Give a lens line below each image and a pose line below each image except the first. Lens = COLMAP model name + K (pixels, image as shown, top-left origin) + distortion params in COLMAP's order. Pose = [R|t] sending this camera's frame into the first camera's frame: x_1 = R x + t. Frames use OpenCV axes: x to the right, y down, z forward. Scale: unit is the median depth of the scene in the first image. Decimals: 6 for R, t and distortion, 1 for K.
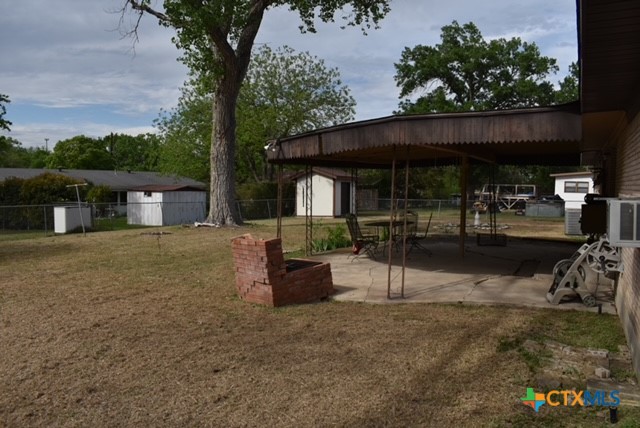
lens RADIAL K [[494.5, 0, 320.0], [0, 494.5, 214.0], [0, 0, 1]] dist [-0.090013, 0.005063]
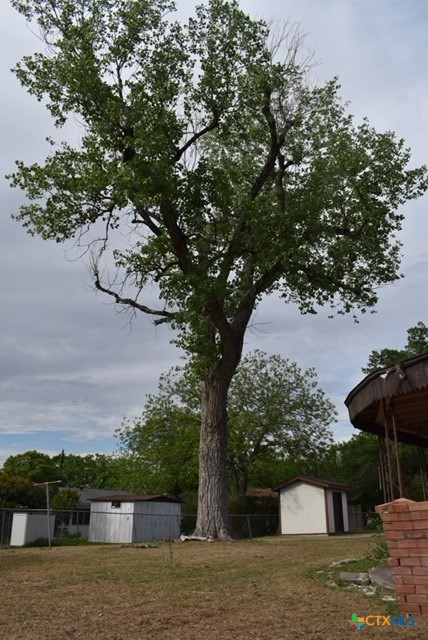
lens RADIAL K [[494.5, 0, 214.0], [0, 494.5, 320.0], [0, 0, 1]] dist [-0.090013, 0.005063]
pose [[0.994980, -0.042771, -0.090471, -0.091292], [0.000644, 0.906780, -0.421603, 0.026031], [0.100070, 0.419429, 0.902256, 0.111133]]
